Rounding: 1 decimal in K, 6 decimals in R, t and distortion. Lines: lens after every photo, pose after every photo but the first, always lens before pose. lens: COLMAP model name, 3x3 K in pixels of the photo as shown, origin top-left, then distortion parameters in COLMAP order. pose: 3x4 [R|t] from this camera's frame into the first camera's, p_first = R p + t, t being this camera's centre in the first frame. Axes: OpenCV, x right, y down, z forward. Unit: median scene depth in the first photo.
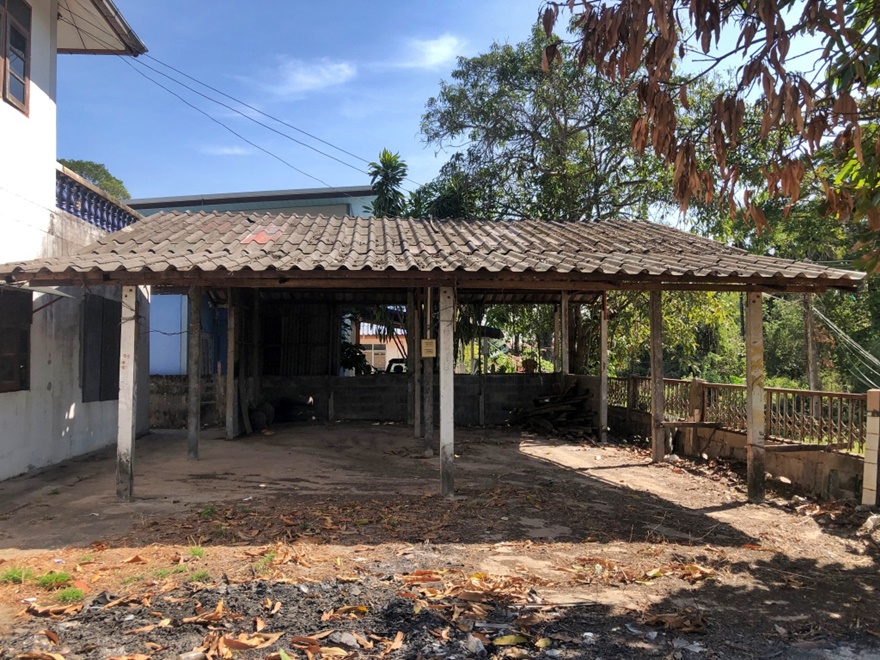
lens RADIAL K [[739.9, 0, 440.0], [0, 739.9, 330.0], [0, 0, 1]] dist [-0.039217, -0.000666]
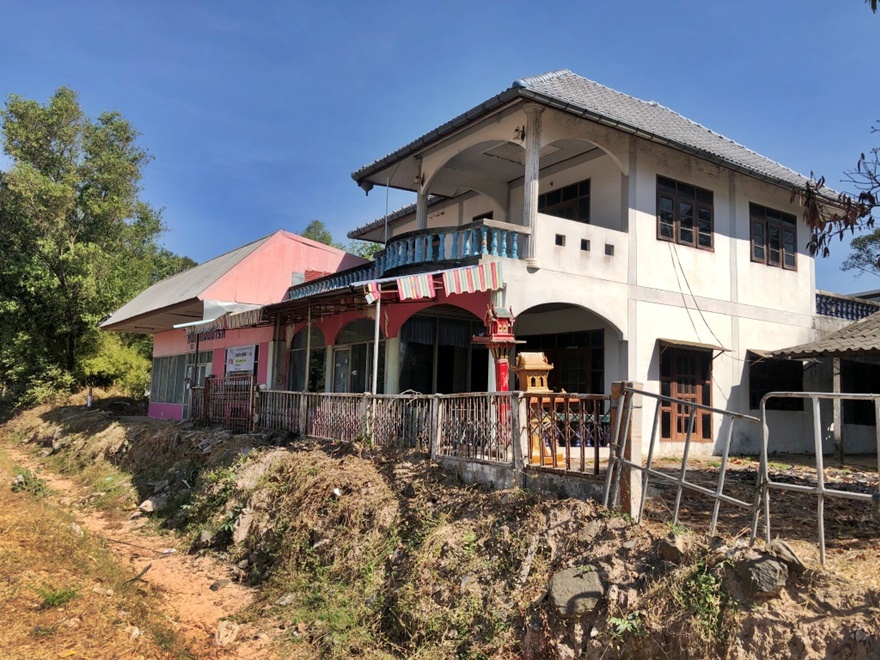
lens RADIAL K [[739.9, 0, 440.0], [0, 739.9, 330.0], [0, 0, 1]] dist [-0.039217, -0.000666]
pose [[0.484947, -0.074113, -0.871398, 0.647945], [0.004500, 0.996601, -0.082257, 0.021422], [0.874532, 0.035969, 0.483632, -0.755822]]
